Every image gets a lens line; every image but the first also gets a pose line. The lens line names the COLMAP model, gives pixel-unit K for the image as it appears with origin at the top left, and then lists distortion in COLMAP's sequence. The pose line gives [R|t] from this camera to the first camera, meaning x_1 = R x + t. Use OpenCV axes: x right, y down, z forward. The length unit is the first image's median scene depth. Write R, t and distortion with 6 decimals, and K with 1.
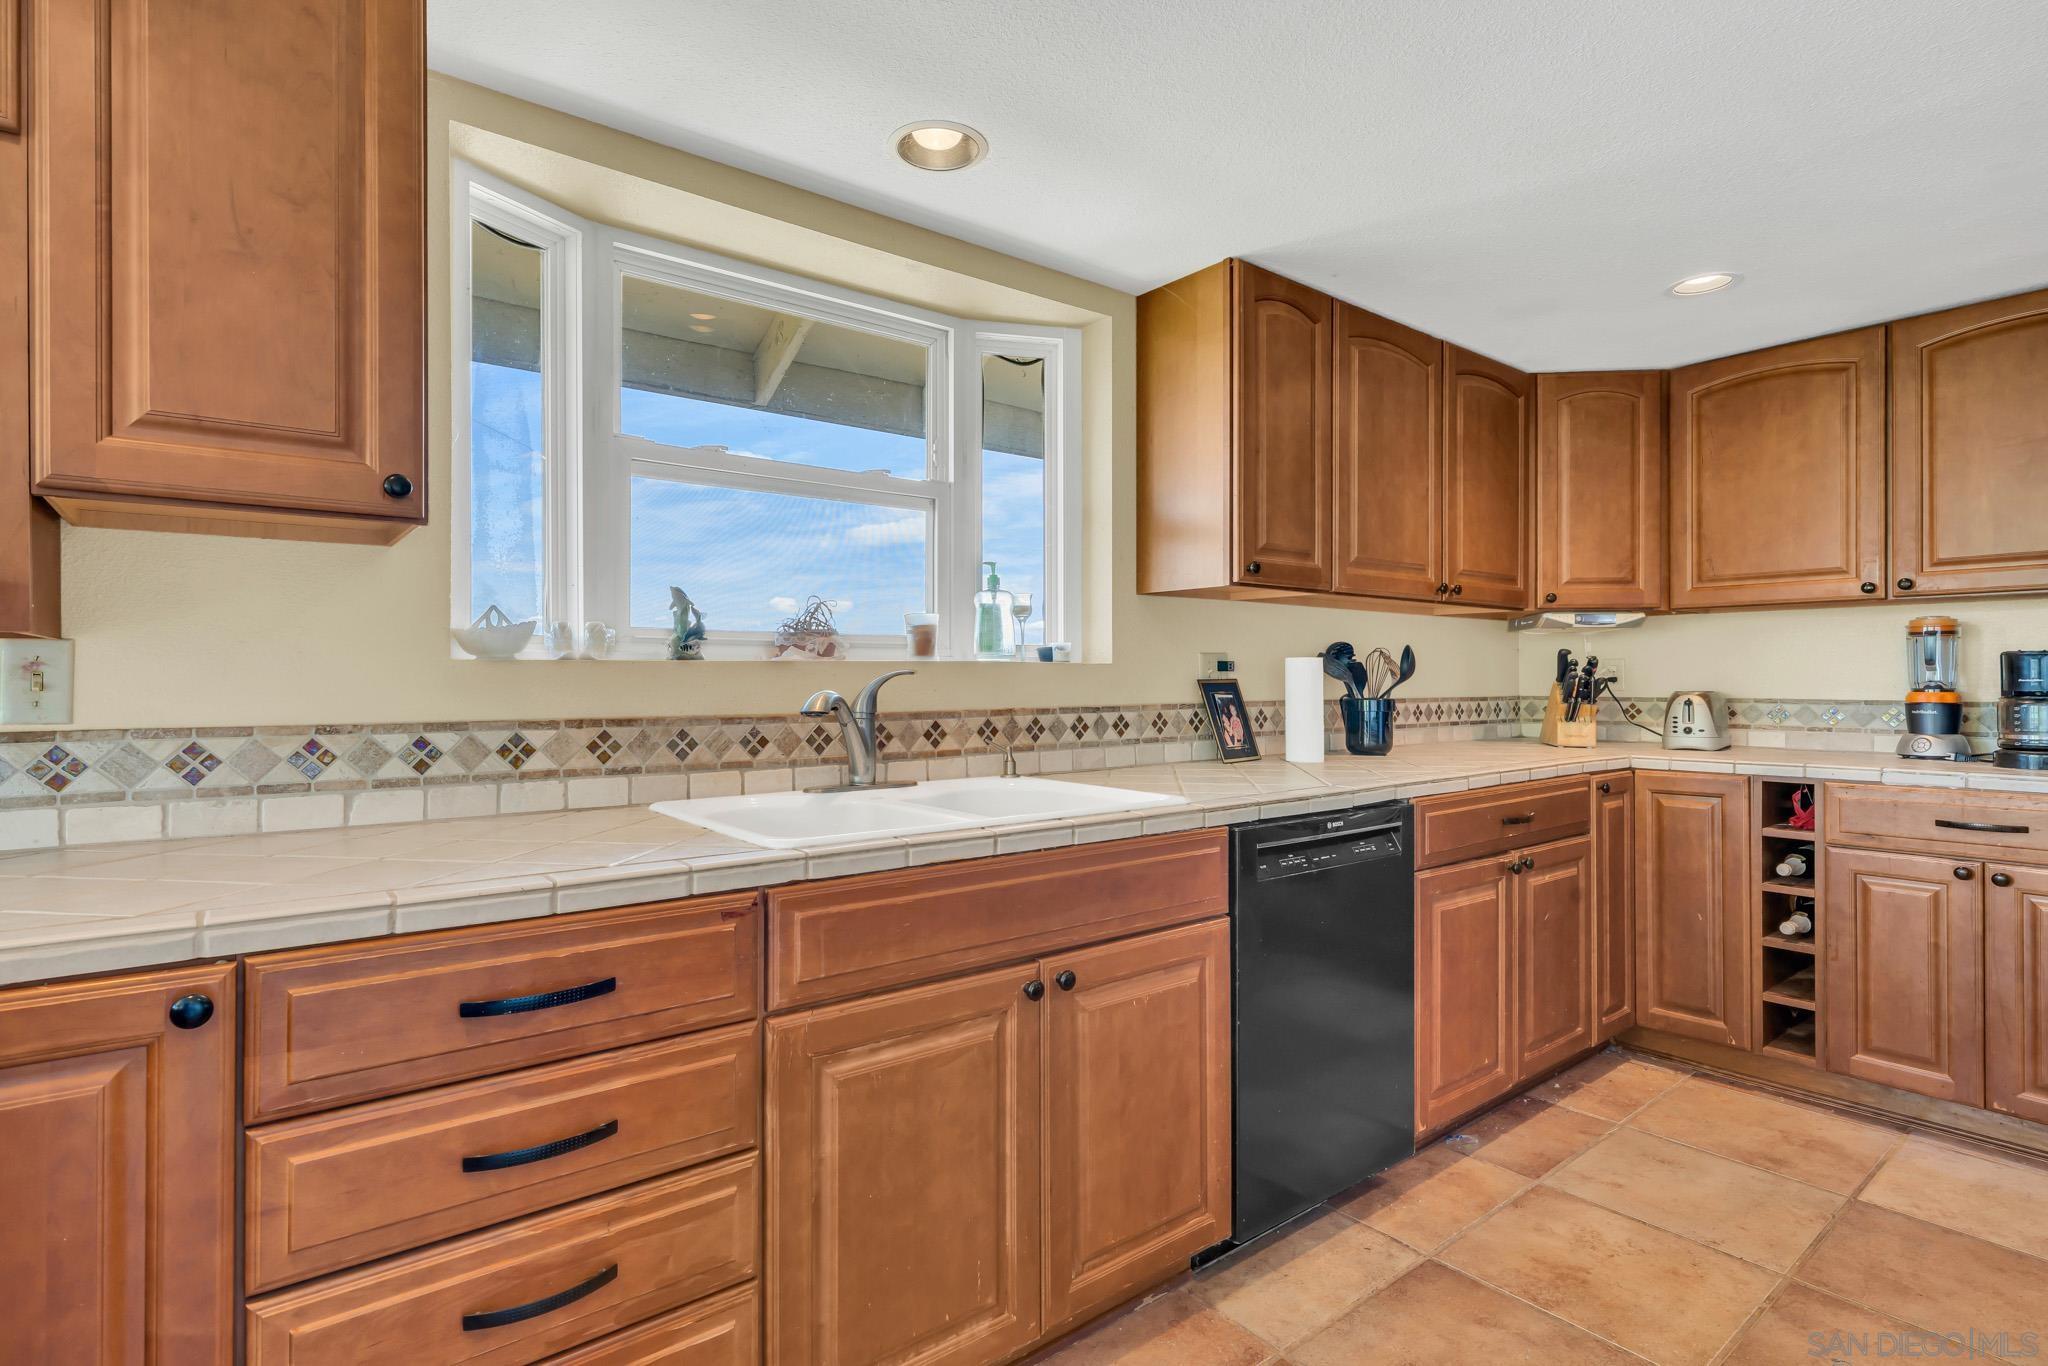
lens RADIAL K [[993.9, 0, 1010.0], [0, 993.9, 680.6], [0, 0, 1]] dist [0.002592, -0.000650]
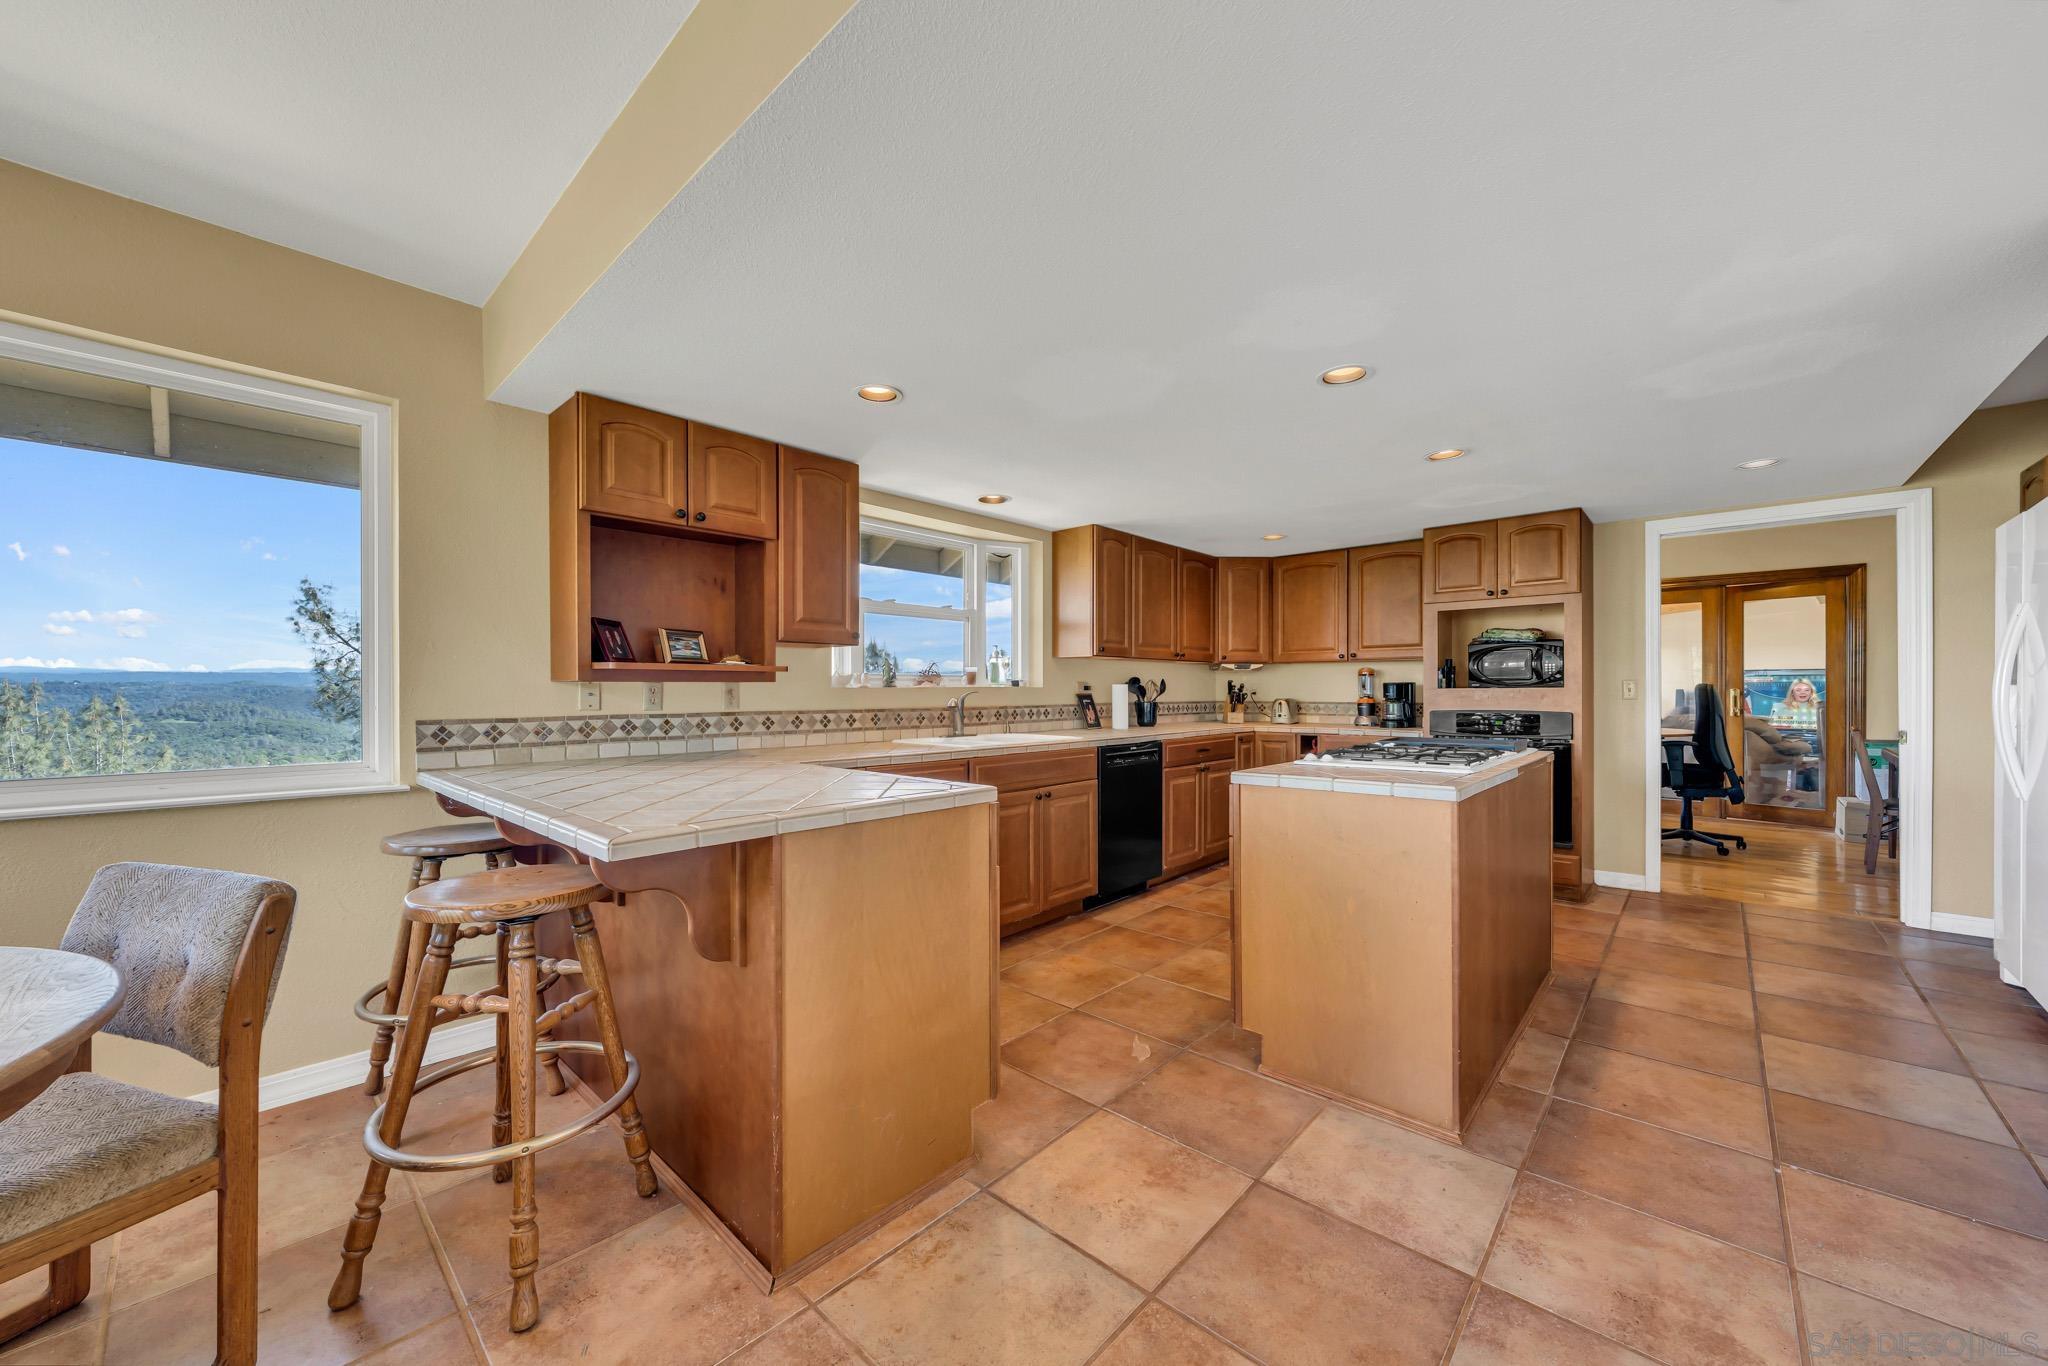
lens RADIAL K [[745.7, 0, 1010.7], [0, 745.7, 700.1], [0, 0, 1]] dist [-0.001876, -0.000035]
pose [[0.987102, -0.001973, 0.160078, -0.245487], [0.000276, 0.999944, 0.010623, -0.005113], [-0.160090, -0.010441, 0.987047, -0.709137]]
